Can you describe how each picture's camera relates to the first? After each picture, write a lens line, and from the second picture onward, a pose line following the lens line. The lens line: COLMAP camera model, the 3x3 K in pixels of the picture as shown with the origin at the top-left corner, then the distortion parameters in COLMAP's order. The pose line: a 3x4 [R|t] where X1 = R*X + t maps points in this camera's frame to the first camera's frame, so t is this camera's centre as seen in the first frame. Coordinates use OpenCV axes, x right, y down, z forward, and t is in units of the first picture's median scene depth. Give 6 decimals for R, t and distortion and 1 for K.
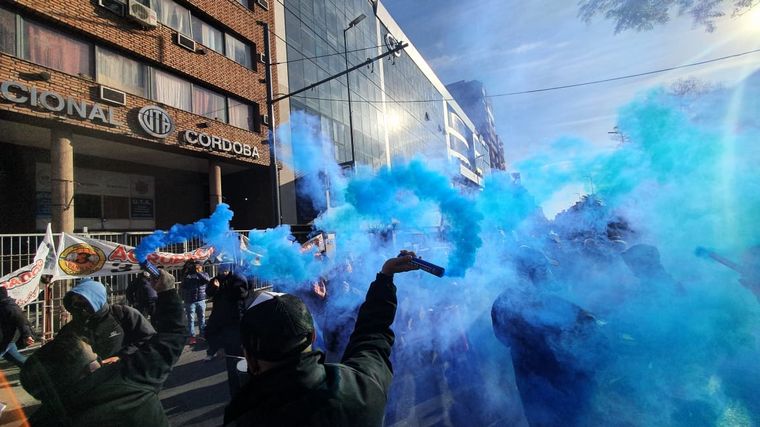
lens RADIAL K [[302.3, 0, 380.5], [0, 302.3, 225.8], [0, 0, 1]] dist [-0.000408, 0.000062]
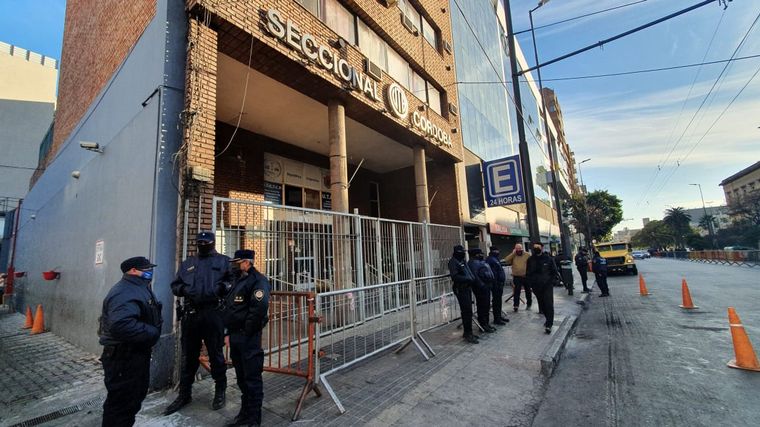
lens RADIAL K [[307.8, 0, 377.6], [0, 307.8, 223.8], [0, 0, 1]] dist [0.000584, -0.000053]
pose [[0.992027, 0.005837, -0.125893, -0.670240], [-0.013513, 0.998095, -0.060205, 0.087215], [0.125302, 0.061426, 0.990215, 0.082634]]
